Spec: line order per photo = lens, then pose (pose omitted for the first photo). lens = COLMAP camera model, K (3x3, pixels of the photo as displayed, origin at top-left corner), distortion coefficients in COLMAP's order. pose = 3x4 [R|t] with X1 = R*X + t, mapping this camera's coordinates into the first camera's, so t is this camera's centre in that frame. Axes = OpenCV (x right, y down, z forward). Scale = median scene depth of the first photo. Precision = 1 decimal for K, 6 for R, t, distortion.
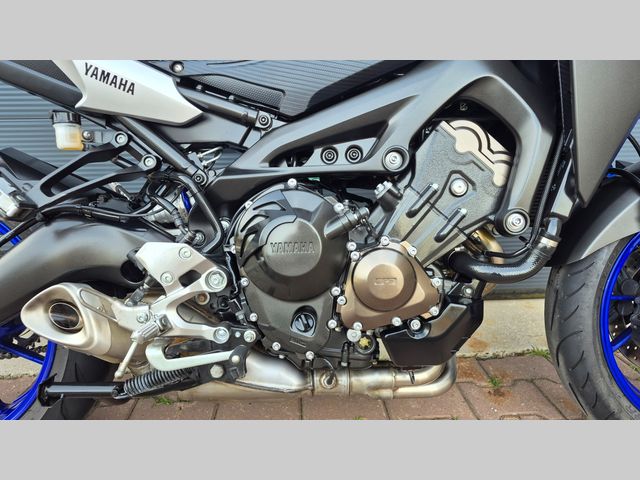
lens RADIAL K [[457.3, 0, 320.0], [0, 457.3, 240.0], [0, 0, 1]] dist [0.042802, -0.001640]
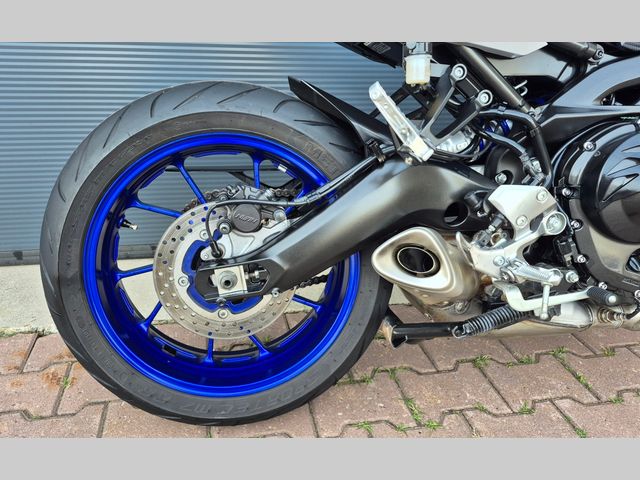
lens RADIAL K [[489.0, 0, 293.4], [0, 489.0, 242.0], [0, 0, 1]] dist [0.032195, -0.003158]
pose [[0.991766, -0.014150, 0.127277, -0.932303], [-0.005881, 0.987795, 0.155647, -0.035593], [-0.127926, -0.155114, 0.979579, 0.013498]]
